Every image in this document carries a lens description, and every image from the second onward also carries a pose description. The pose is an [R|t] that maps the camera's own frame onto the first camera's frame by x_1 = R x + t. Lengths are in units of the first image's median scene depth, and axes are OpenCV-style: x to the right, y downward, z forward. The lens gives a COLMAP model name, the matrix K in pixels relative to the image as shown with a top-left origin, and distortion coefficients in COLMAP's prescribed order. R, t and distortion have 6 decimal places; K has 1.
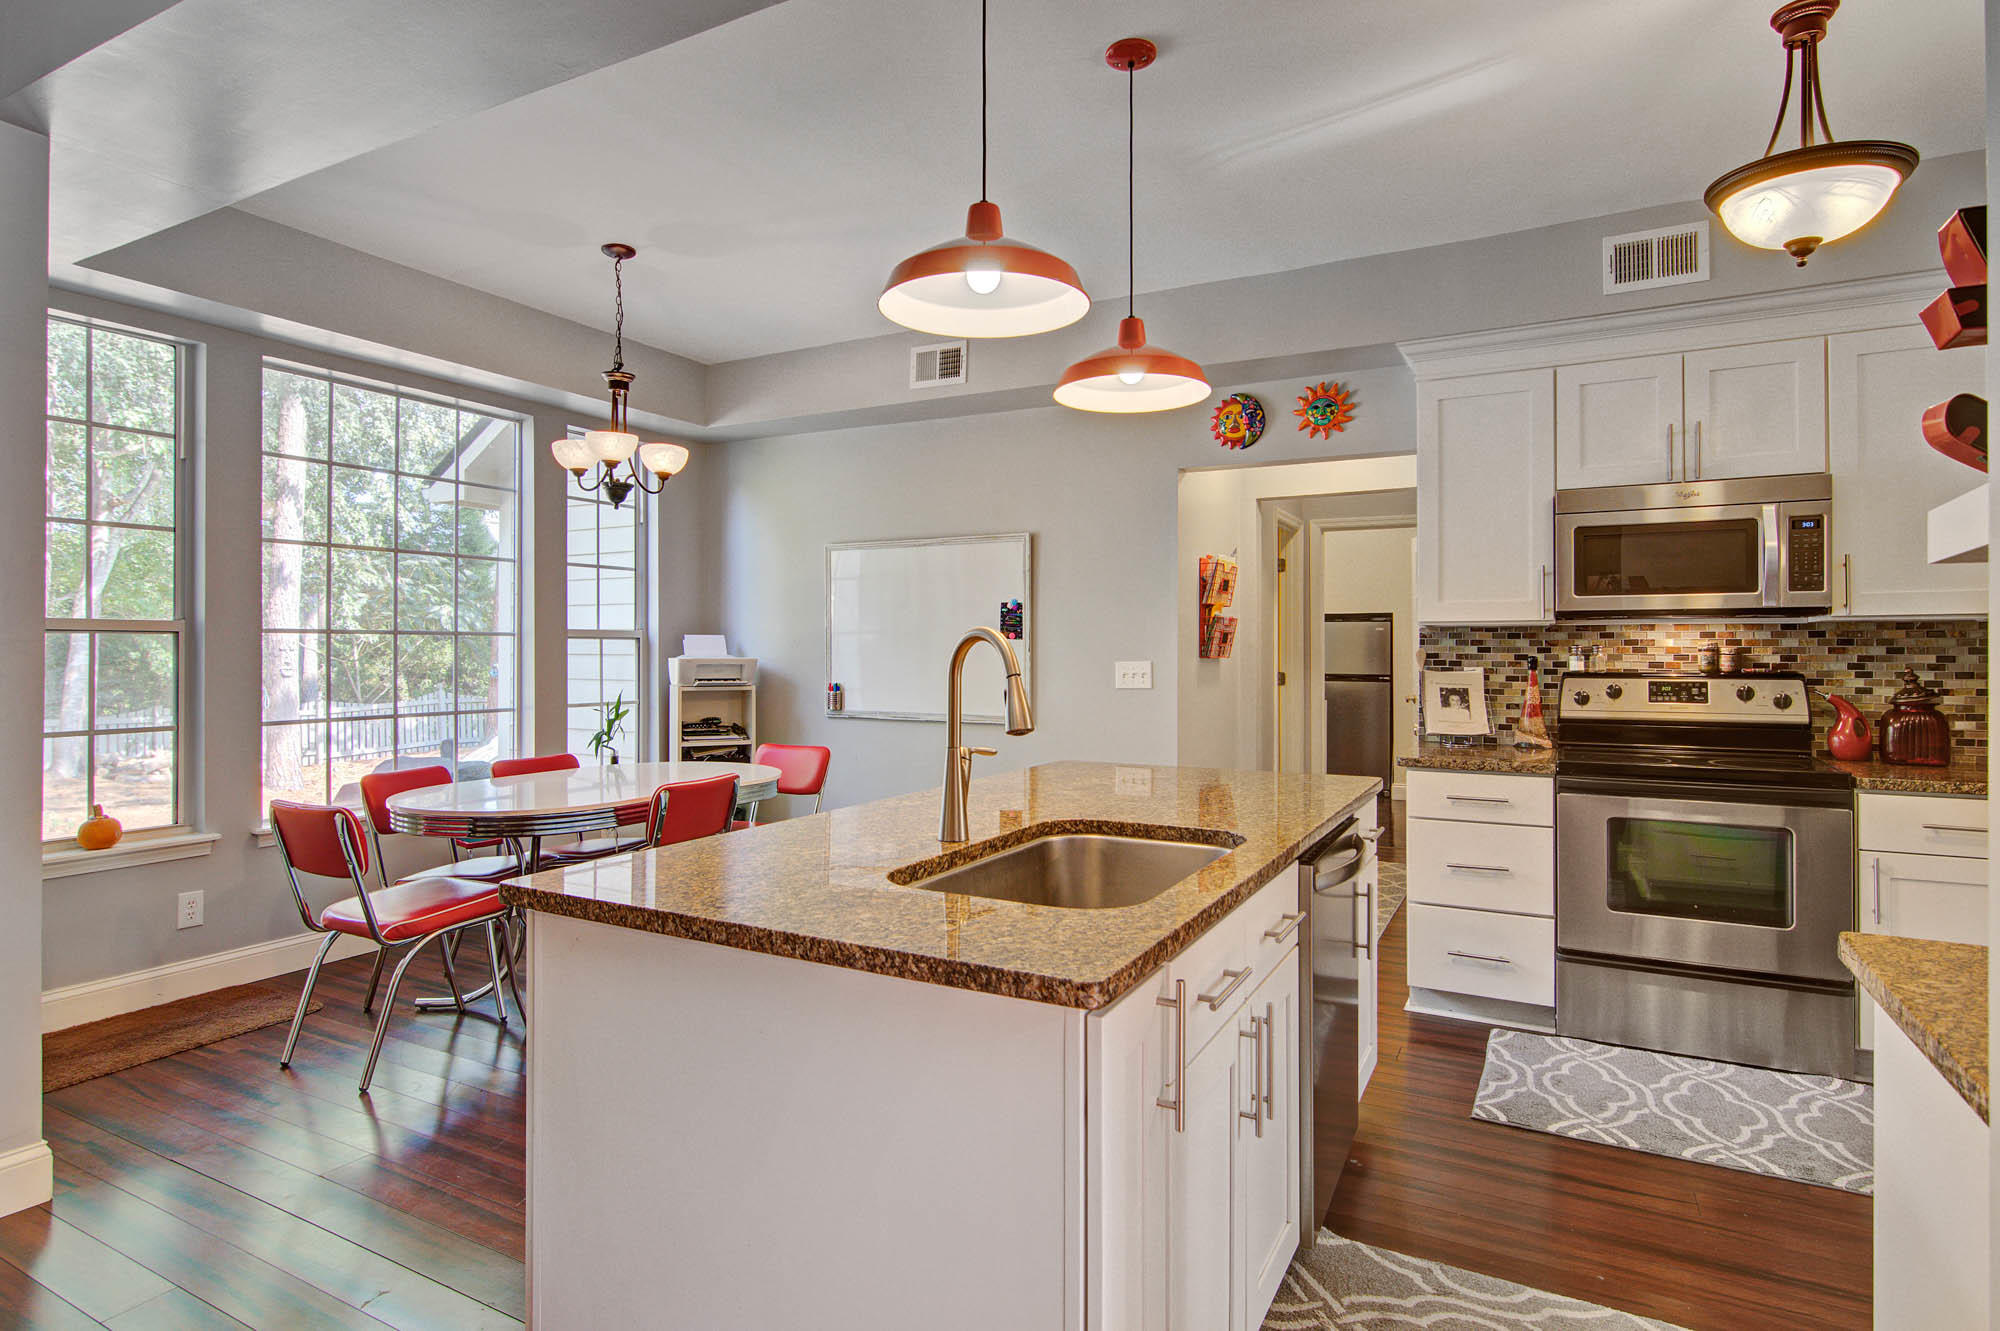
lens RADIAL K [[1043.5, 0, 996.3], [0, 1043.5, 643.4], [0, 0, 1]] dist [-0.002758, -0.000319]
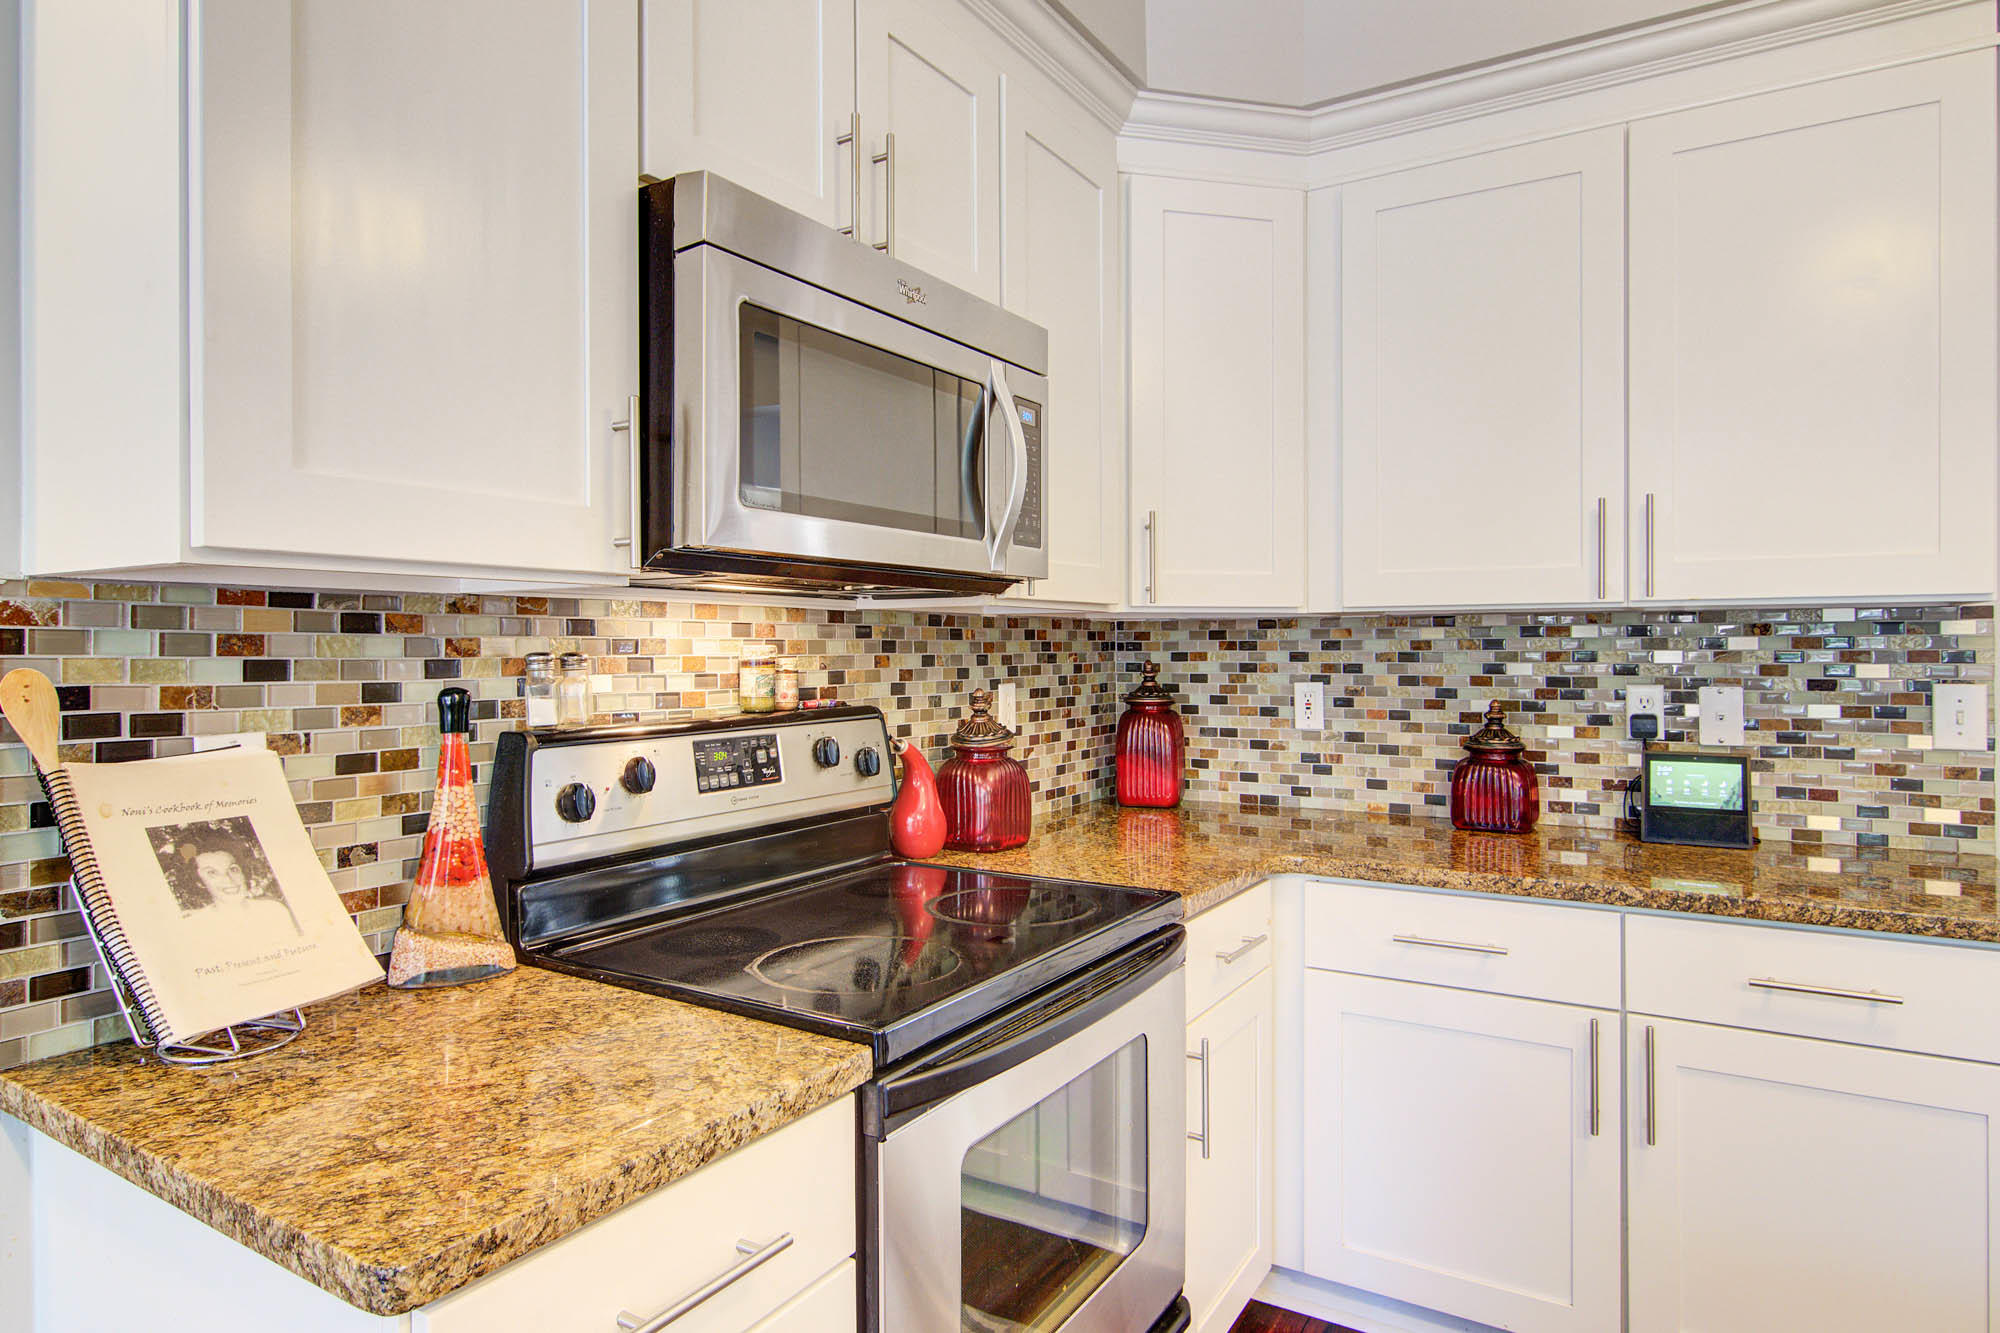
lens RADIAL K [[1155.3, 0, 996.3], [0, 1155.3, 649.8], [0, 0, 1]] dist [-0.001887, -0.000205]
pose [[0.059134, 0.000542, 0.998250, 0.183061], [0.000270, 1.000000, -0.000559, 0.000875], [-0.998250, 0.000303, 0.059134, 0.852739]]
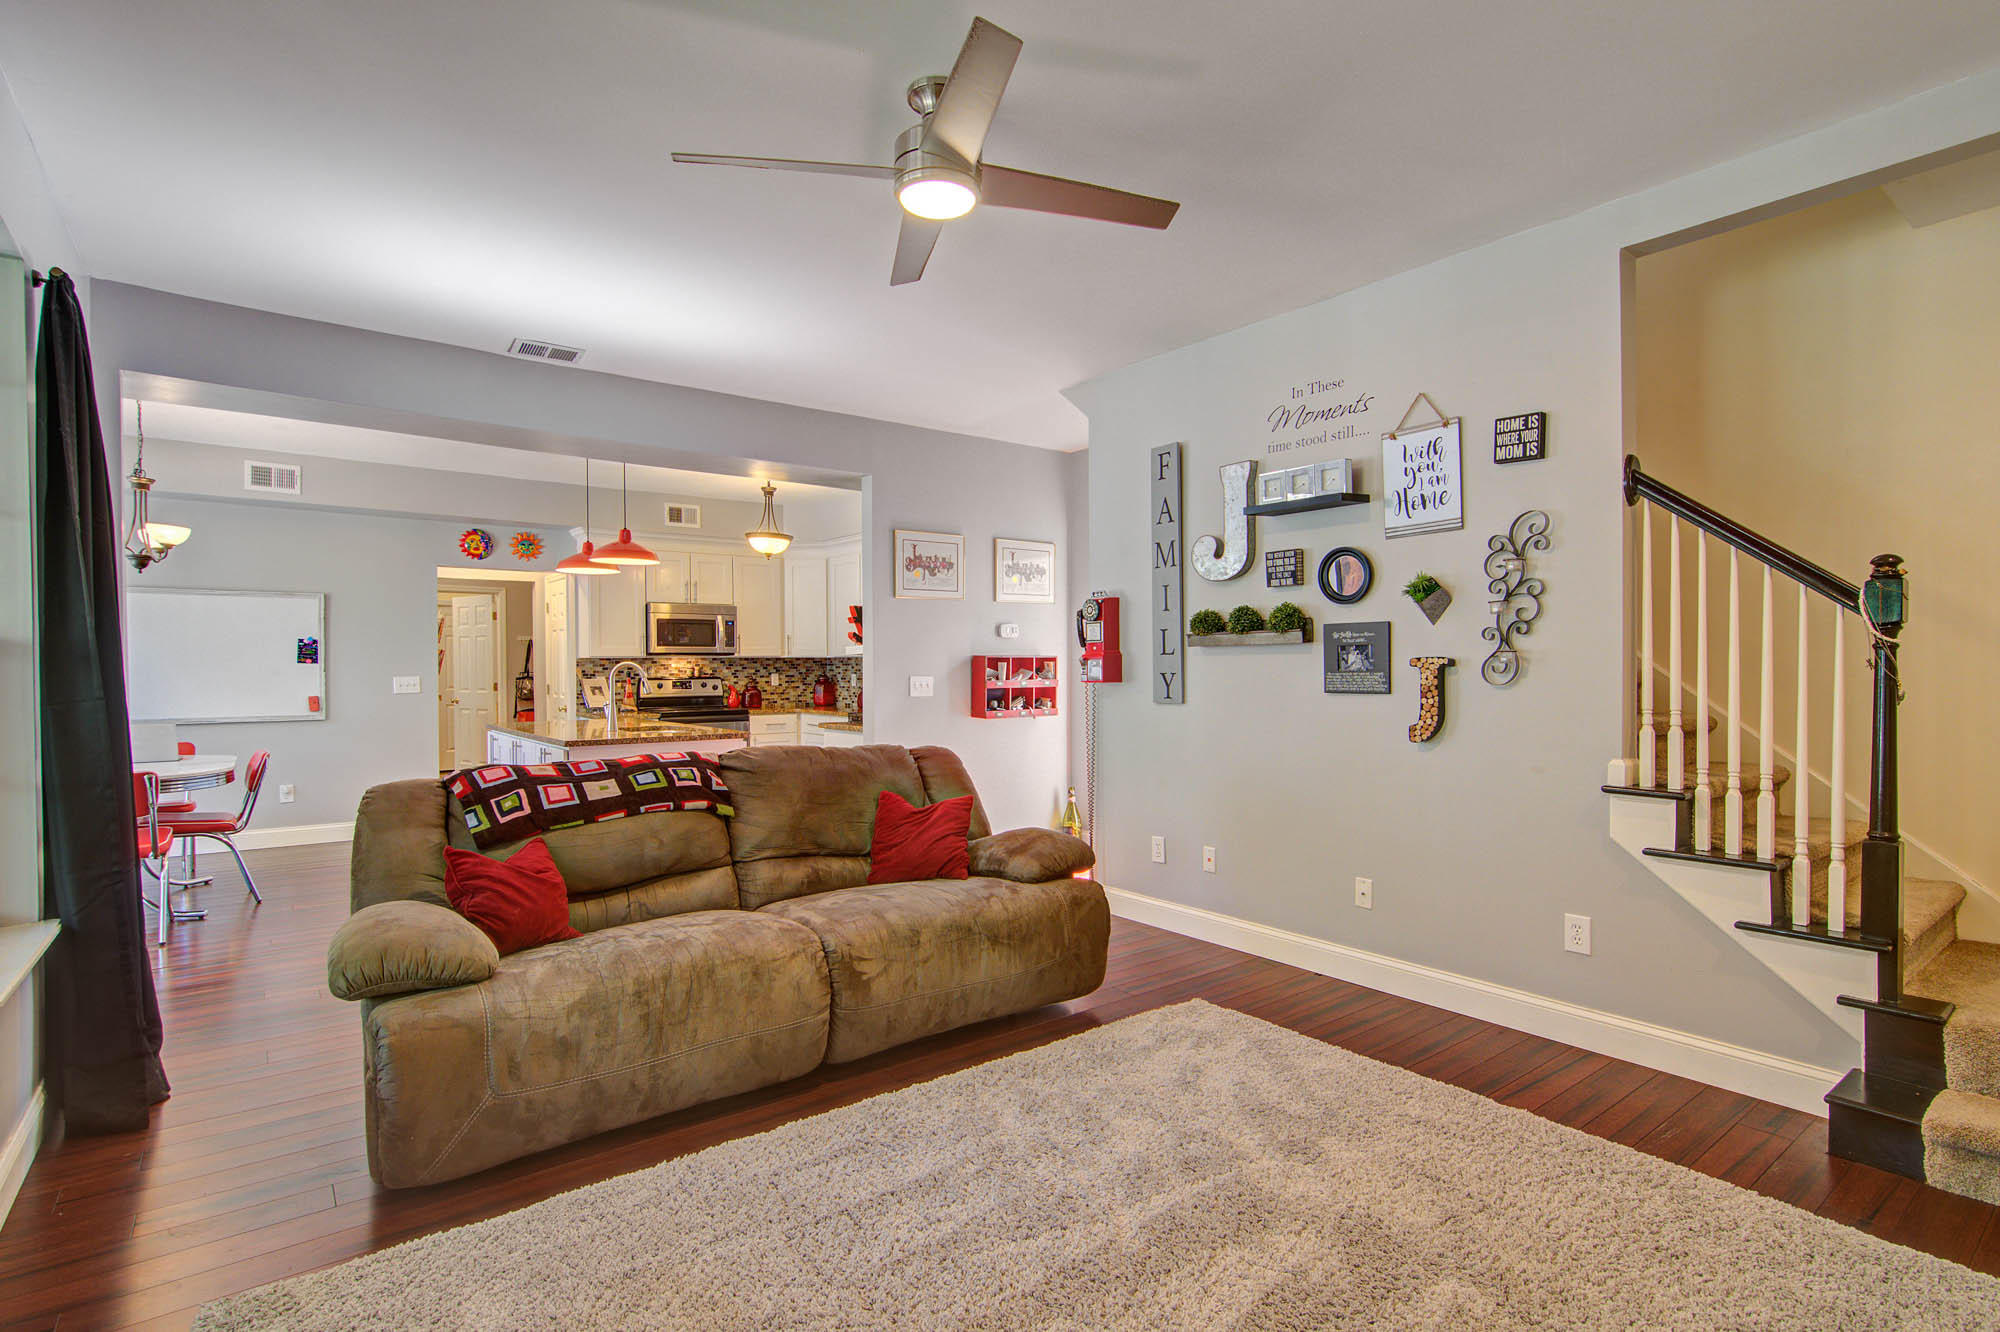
lens RADIAL K [[989.1, 0, 997.8], [0, 989.1, 681.8], [0, 0, 1]] dist [0.001339, 0.000812]
pose [[0.411992, -0.016723, 0.911034, -1.179667], [0.000874, 0.999838, 0.017958, -0.003172], [-0.911187, -0.006602, 0.411940, -0.659666]]
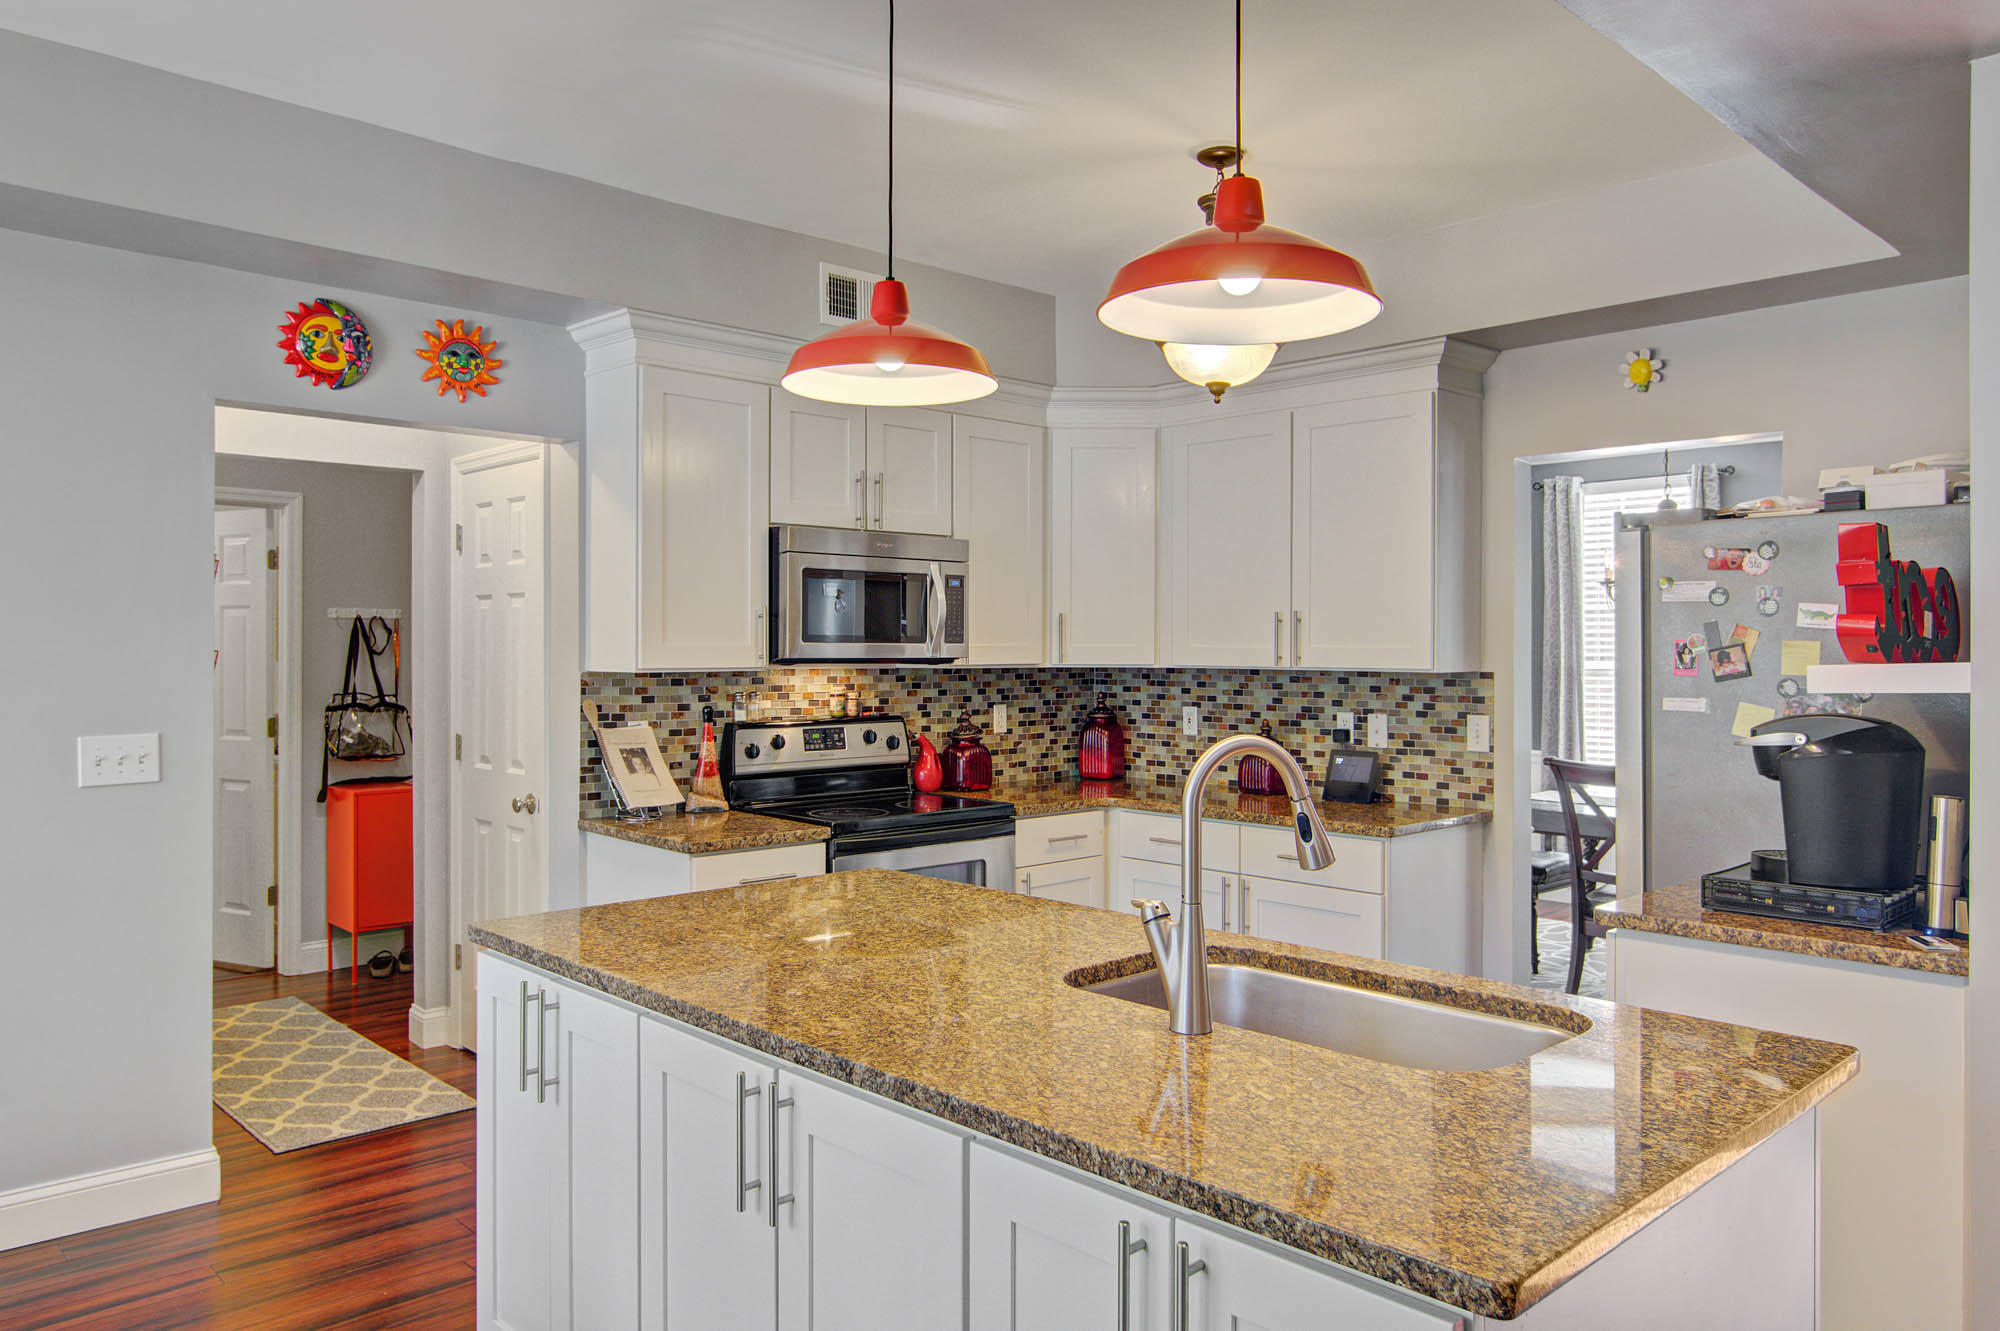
lens RADIAL K [[1380.8, 0, 996.7], [0, 1380.8, 653.2], [0, 0, 1]] dist [-0.002504, -0.001010]
pose [[0.311983, -0.001234, 0.950087, -0.523532], [-0.006457, 0.999973, 0.003419, -0.038966], [-0.950066, -0.007201, 0.311966, 0.433485]]
